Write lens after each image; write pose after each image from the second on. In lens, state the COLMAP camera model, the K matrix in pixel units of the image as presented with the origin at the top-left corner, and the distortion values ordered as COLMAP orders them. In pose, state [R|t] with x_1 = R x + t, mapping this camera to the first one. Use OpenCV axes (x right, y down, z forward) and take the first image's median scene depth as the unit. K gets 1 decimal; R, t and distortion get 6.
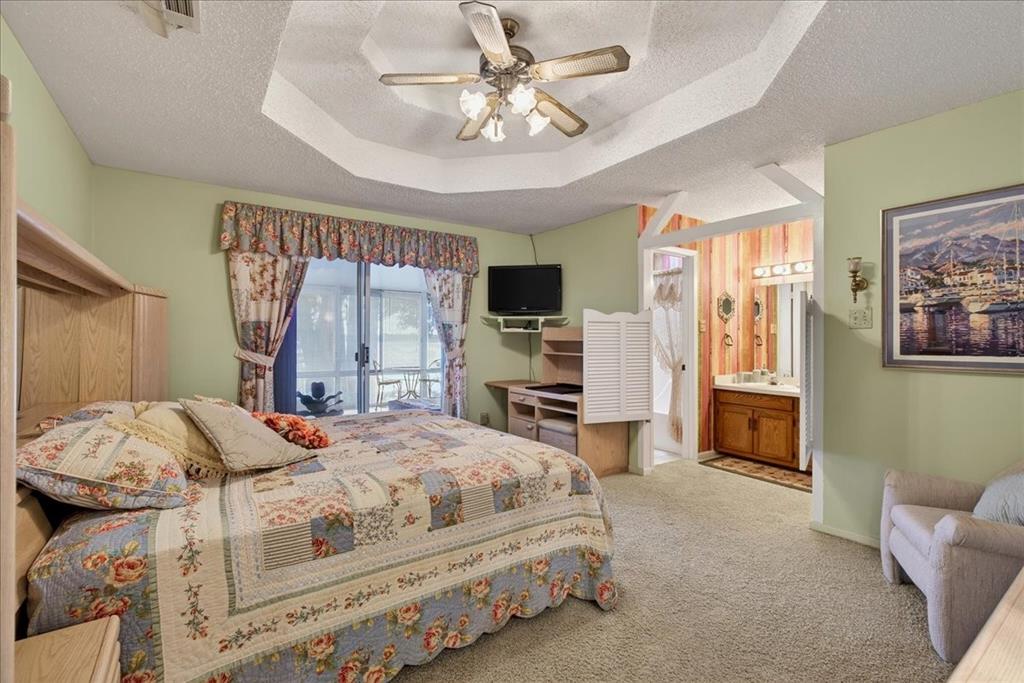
lens RADIAL K [[457.3, 0, 513.1], [0, 457.3, 341.4], [0, 0, 1]] dist [-0.004709, 0.001736]
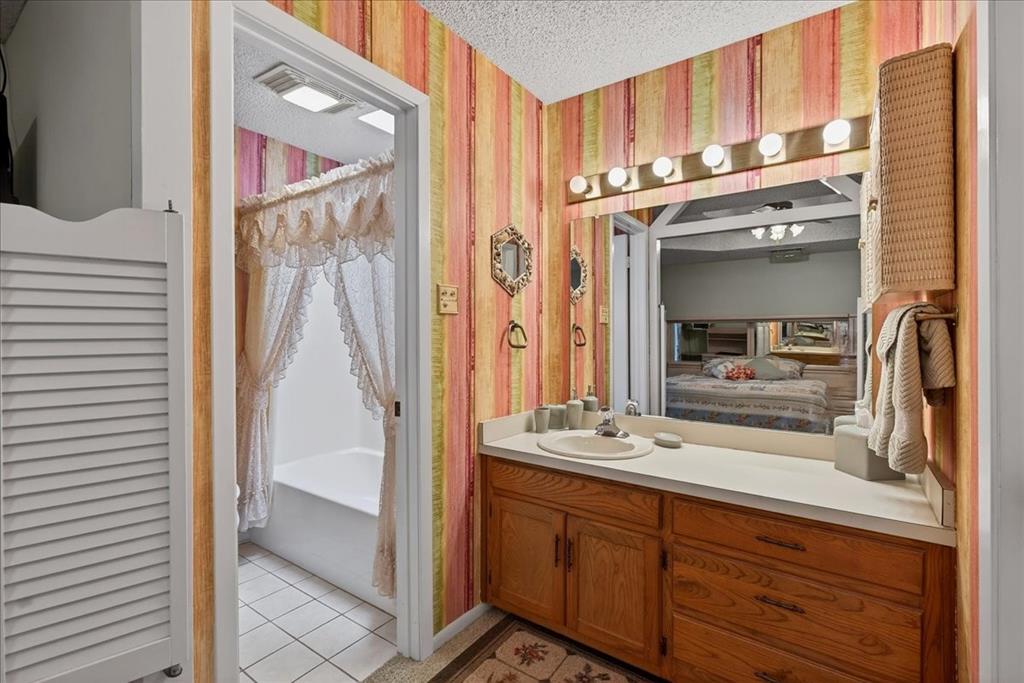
lens RADIAL K [[457.3, 0, 512.9], [0, 457.3, 340.6], [0, 0, 1]] dist [-0.004709, 0.001736]
pose [[0.941788, -0.006210, 0.336151, 0.321257], [0.004459, 0.999972, 0.005981, -0.000785], [-0.336179, -0.004134, 0.941789, 0.589839]]
